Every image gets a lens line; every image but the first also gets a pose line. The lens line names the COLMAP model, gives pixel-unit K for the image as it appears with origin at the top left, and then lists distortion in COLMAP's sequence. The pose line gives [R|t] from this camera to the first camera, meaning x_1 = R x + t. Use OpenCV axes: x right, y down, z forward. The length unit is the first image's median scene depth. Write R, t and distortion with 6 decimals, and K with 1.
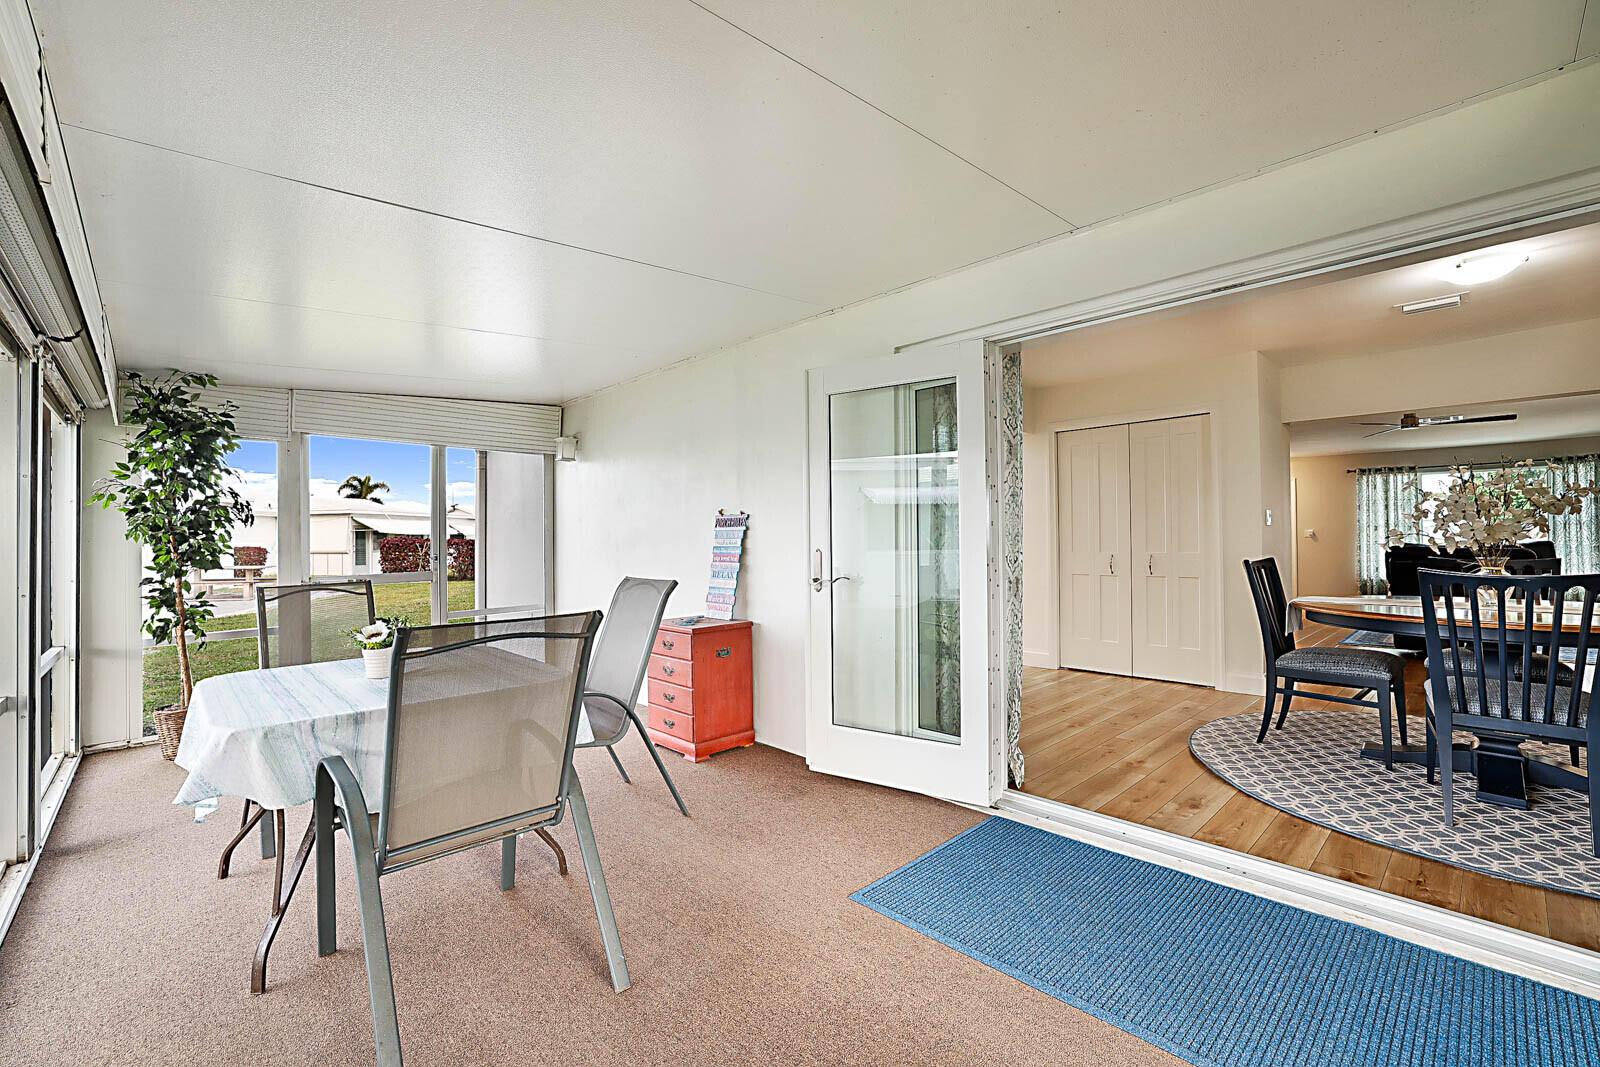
lens RADIAL K [[698.2, 0, 746.9], [0, 698.2, 536.0], [0, 0, 1]] dist [-0.029286, 0.004472]
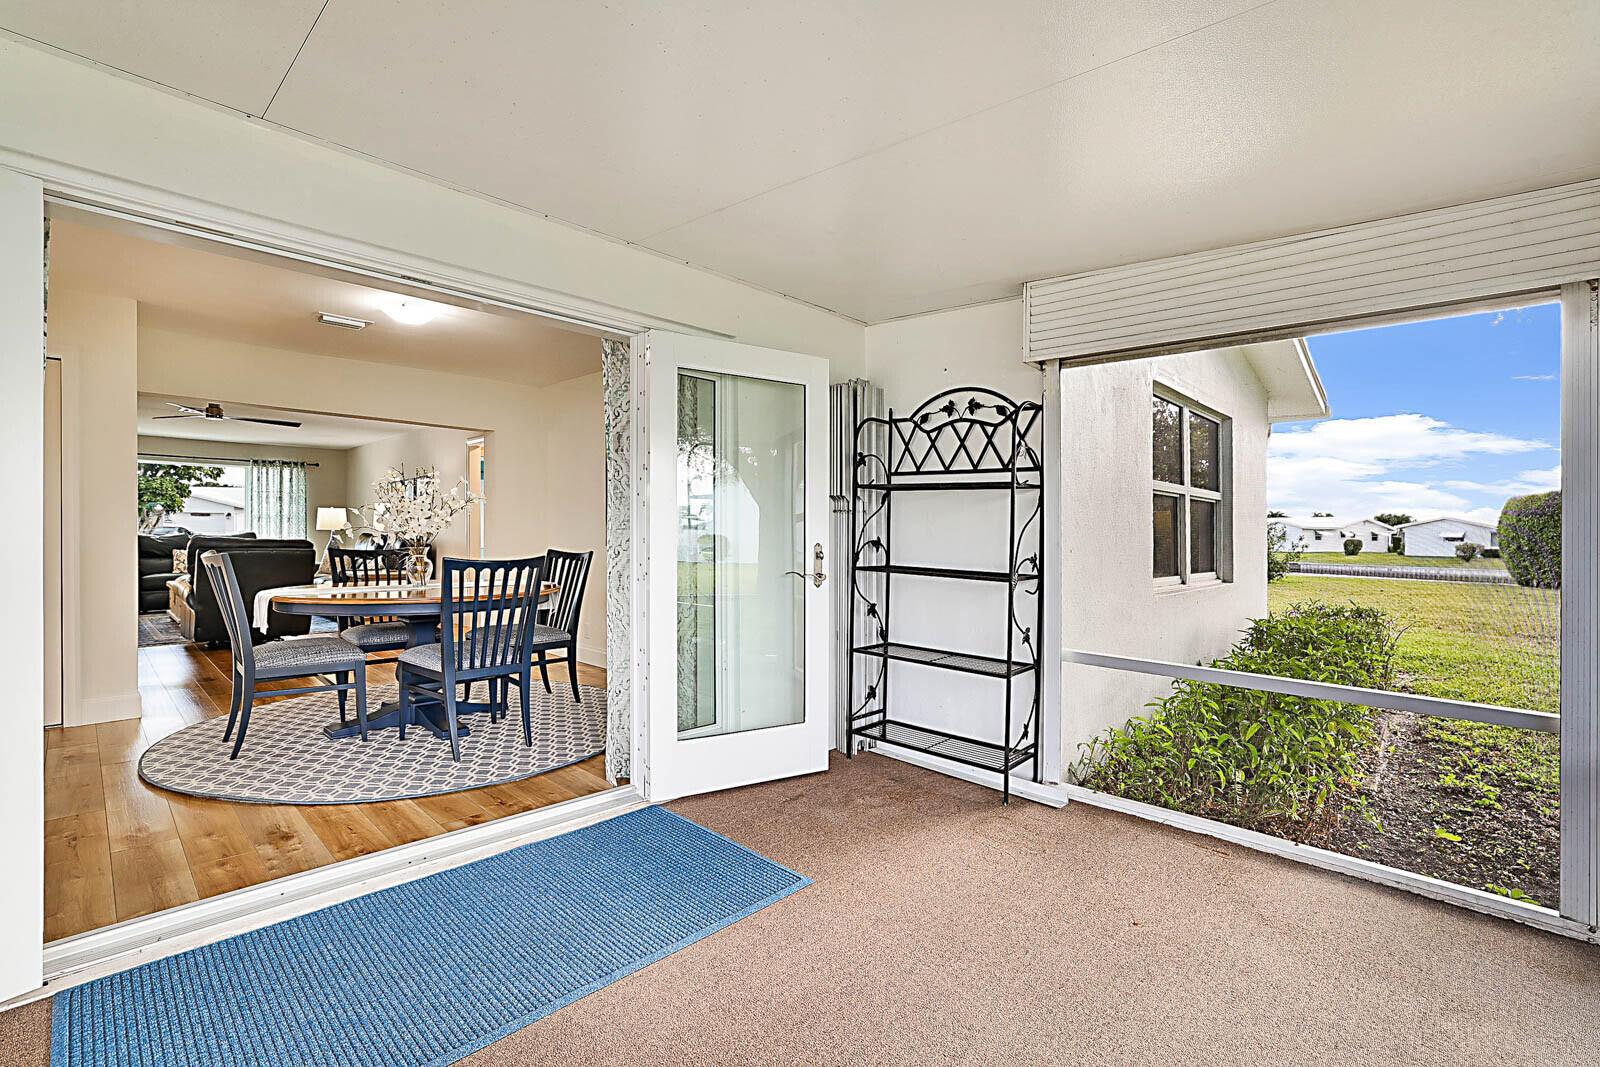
lens RADIAL K [[726.0, 0, 841.2], [0, 726.0, 536.3], [0, 0, 1]] dist [-0.017051, 0.001816]
pose [[-0.130528, 0.002123, 0.991442, -0.335511], [-0.017903, 0.999830, -0.004498, 0.002898], [-0.991283, -0.018337, -0.130467, 0.420265]]
